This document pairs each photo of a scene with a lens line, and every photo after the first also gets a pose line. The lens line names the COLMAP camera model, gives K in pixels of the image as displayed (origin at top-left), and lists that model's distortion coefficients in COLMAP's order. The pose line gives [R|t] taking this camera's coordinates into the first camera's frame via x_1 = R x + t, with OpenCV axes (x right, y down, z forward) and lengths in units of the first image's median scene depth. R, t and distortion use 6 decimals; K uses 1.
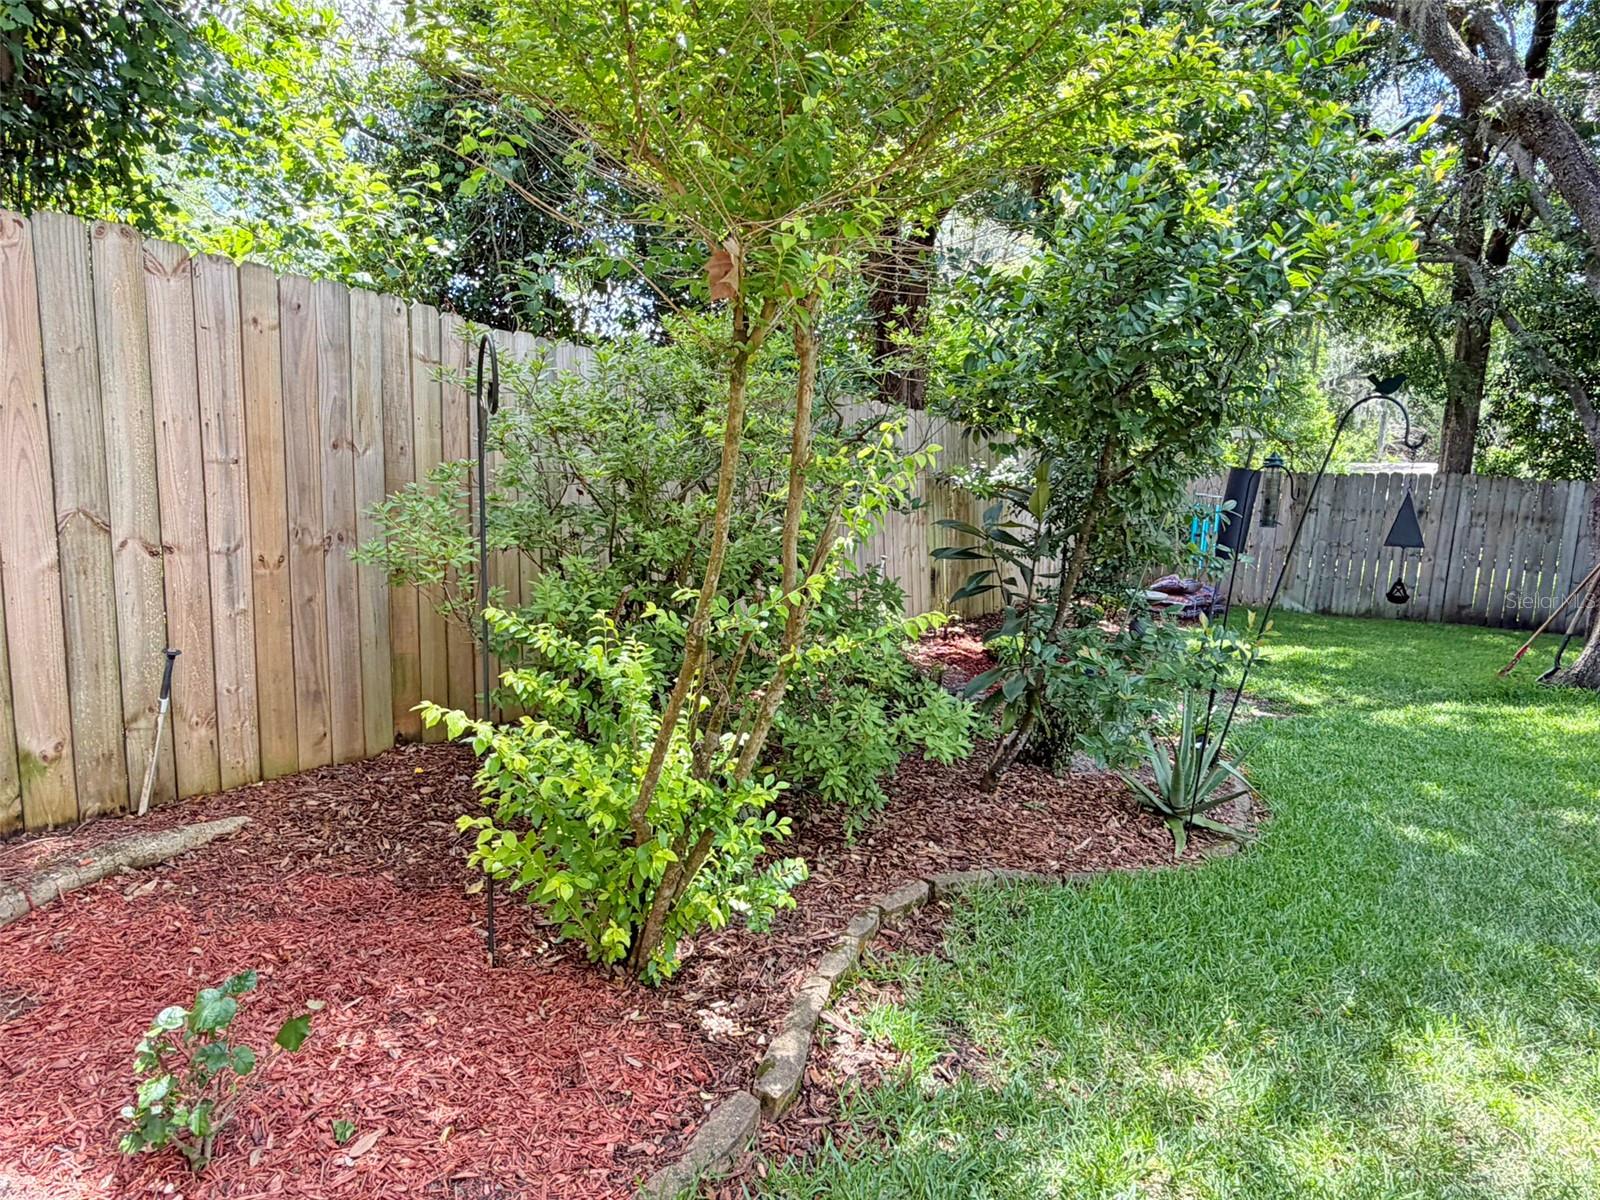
lens RADIAL K [[1047.3, 0, 793.3], [0, 1047.3, 605.6], [0, 0, 1]] dist [0.000361, 0.002090]
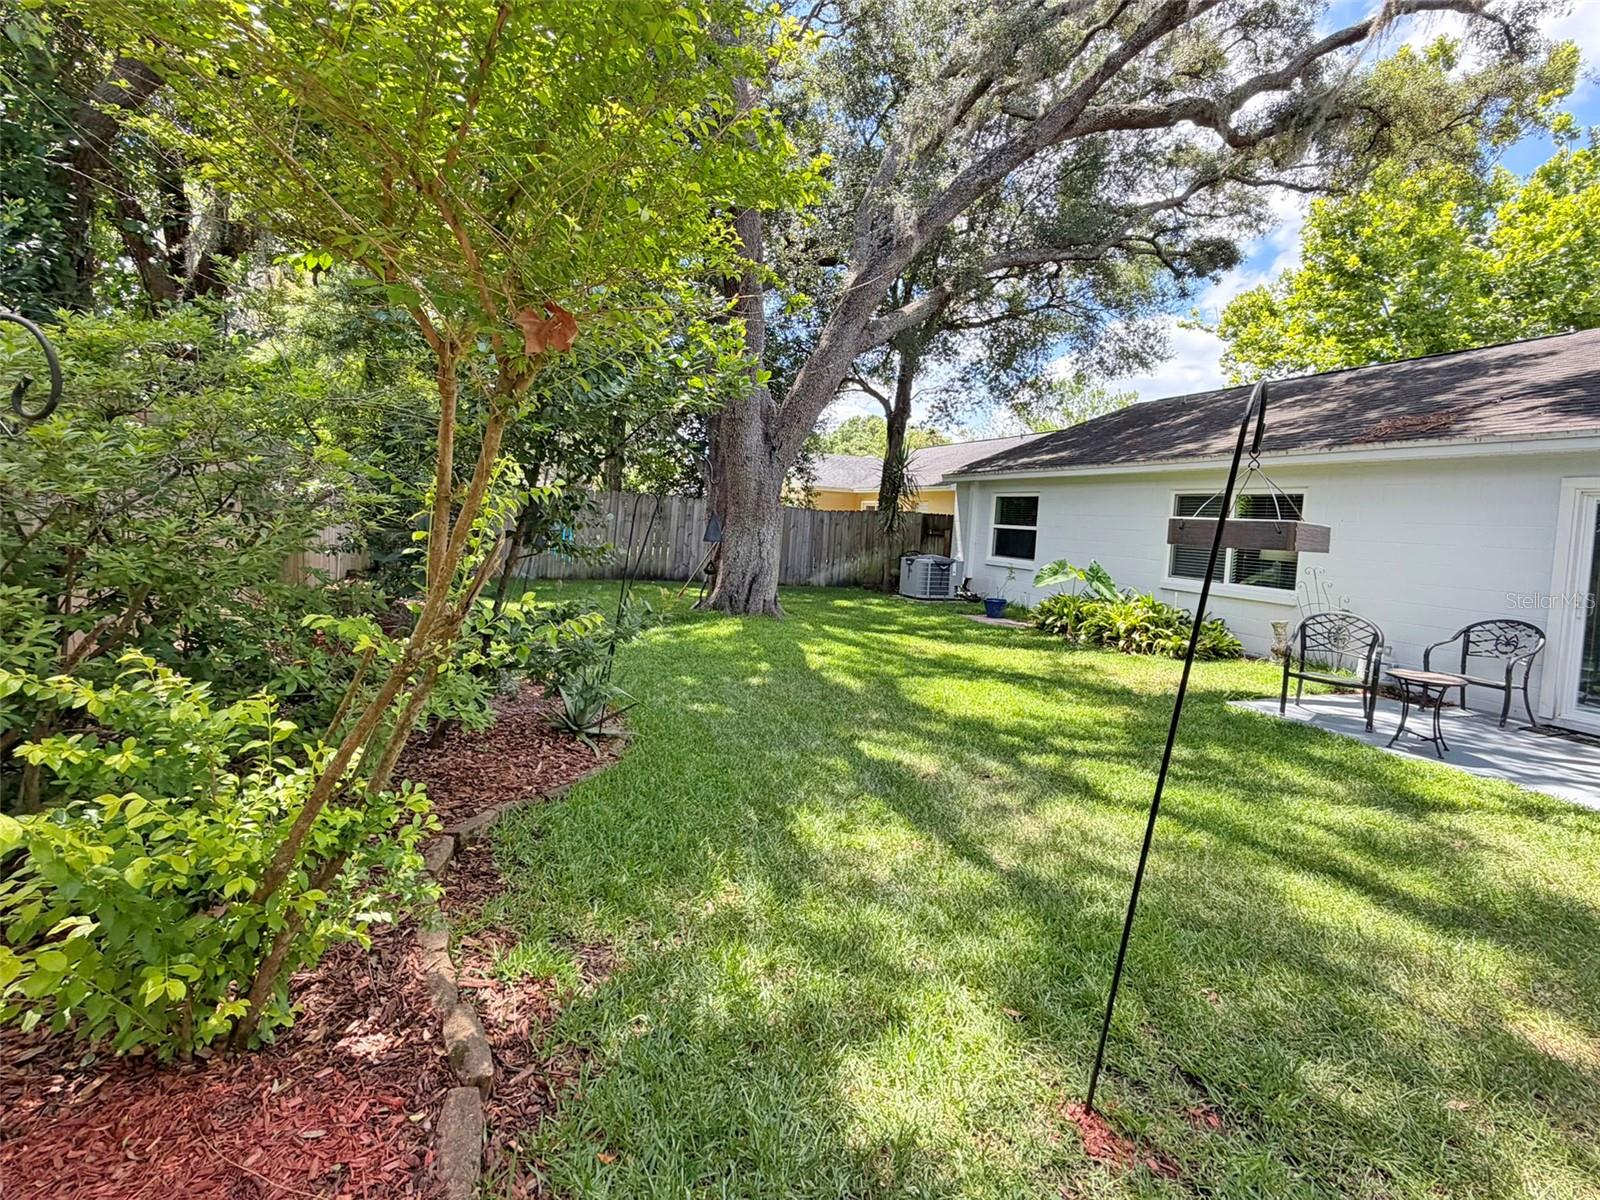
lens RADIAL K [[705.5, 0, 811.5], [0, 705.5, 538.0], [0, 0, 1]] dist [-0.001268, 0.001118]
pose [[0.630357, -0.026069, 0.775868, -0.305782], [0.064918, 0.997705, -0.019221, -0.041983], [-0.773587, 0.062484, 0.630602, 0.210618]]
